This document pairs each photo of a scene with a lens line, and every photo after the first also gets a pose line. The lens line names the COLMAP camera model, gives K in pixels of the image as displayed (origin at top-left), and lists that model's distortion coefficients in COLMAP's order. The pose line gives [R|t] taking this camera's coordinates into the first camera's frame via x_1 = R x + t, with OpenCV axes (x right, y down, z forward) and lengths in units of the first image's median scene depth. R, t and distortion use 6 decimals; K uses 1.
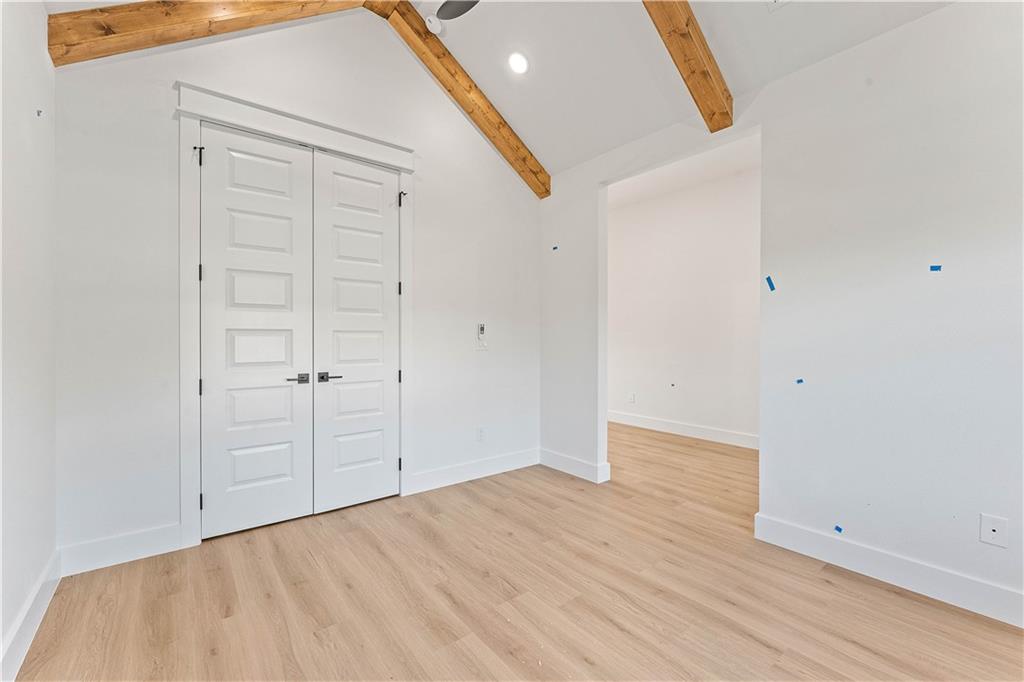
lens RADIAL K [[427.8, 0, 508.0], [0, 427.8, 338.7], [0, 0, 1]] dist [-0.003348, -0.000476]
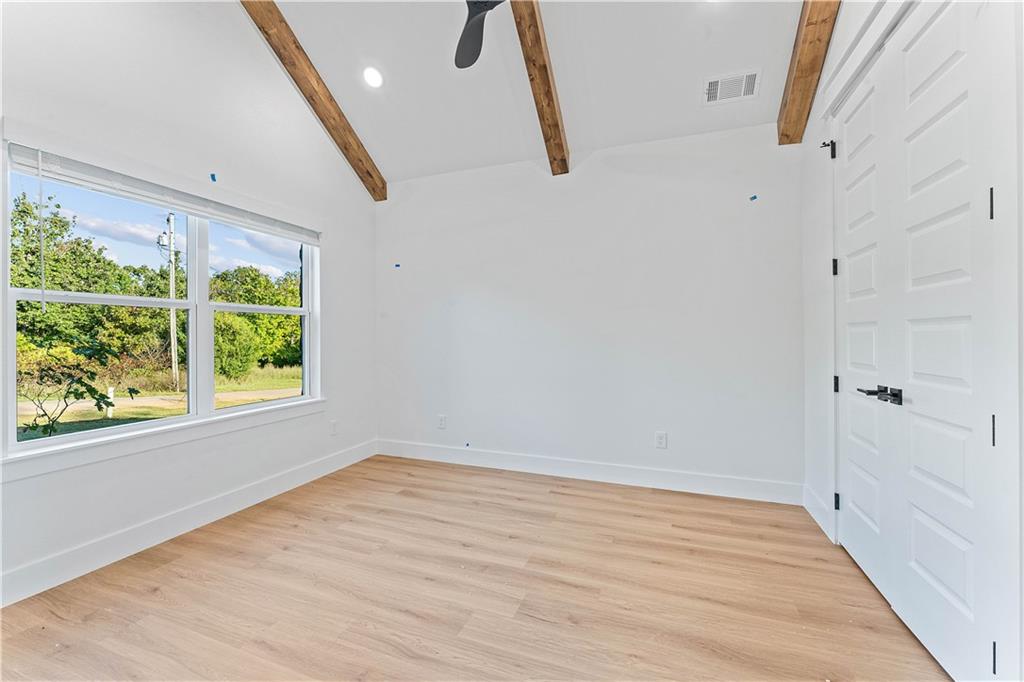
lens RADIAL K [[421.6, 0, 508.7], [0, 421.6, 340.0], [0, 0, 1]] dist [-0.002814, -0.000182]
pose [[-0.855793, 0.004063, -0.517302, 0.397070], [-0.000431, 0.999963, 0.008566, 0.004005], [0.517317, 0.007553, -0.855760, 1.362386]]
